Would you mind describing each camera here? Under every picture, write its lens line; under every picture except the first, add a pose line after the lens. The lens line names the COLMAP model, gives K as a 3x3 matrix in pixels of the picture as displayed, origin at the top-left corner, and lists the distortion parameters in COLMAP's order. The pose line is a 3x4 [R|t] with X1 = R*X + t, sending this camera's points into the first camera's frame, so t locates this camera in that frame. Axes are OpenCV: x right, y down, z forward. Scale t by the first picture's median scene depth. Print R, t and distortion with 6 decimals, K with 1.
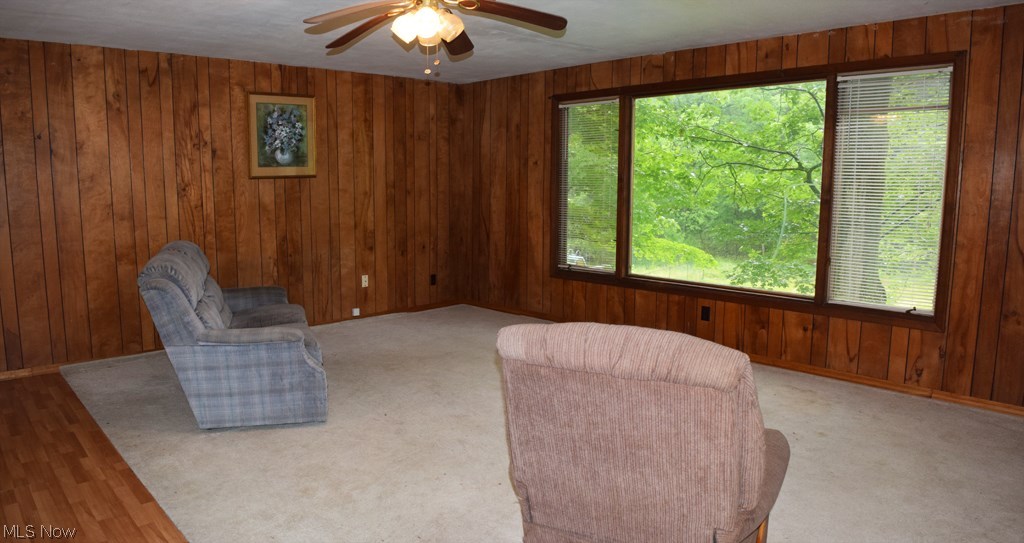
lens RADIAL K [[752.3, 0, 512.8], [0, 752.3, 282.2], [0, 0, 1]] dist [-0.032825, 0.000871]
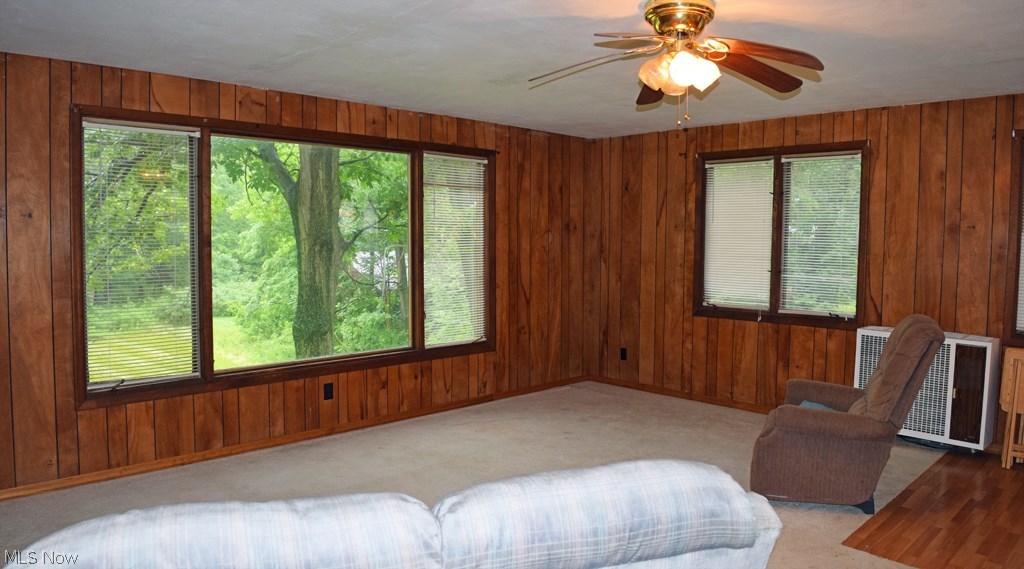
lens RADIAL K [[807.5, 0, 515.0], [0, 807.5, 278.3], [0, 0, 1]] dist [-0.004372, 0.002987]
pose [[-0.084256, -0.050790, 0.995149, -0.808471], [0.137998, 0.988482, 0.062133, -0.136789], [-0.986842, 0.142564, -0.076276, 0.949328]]
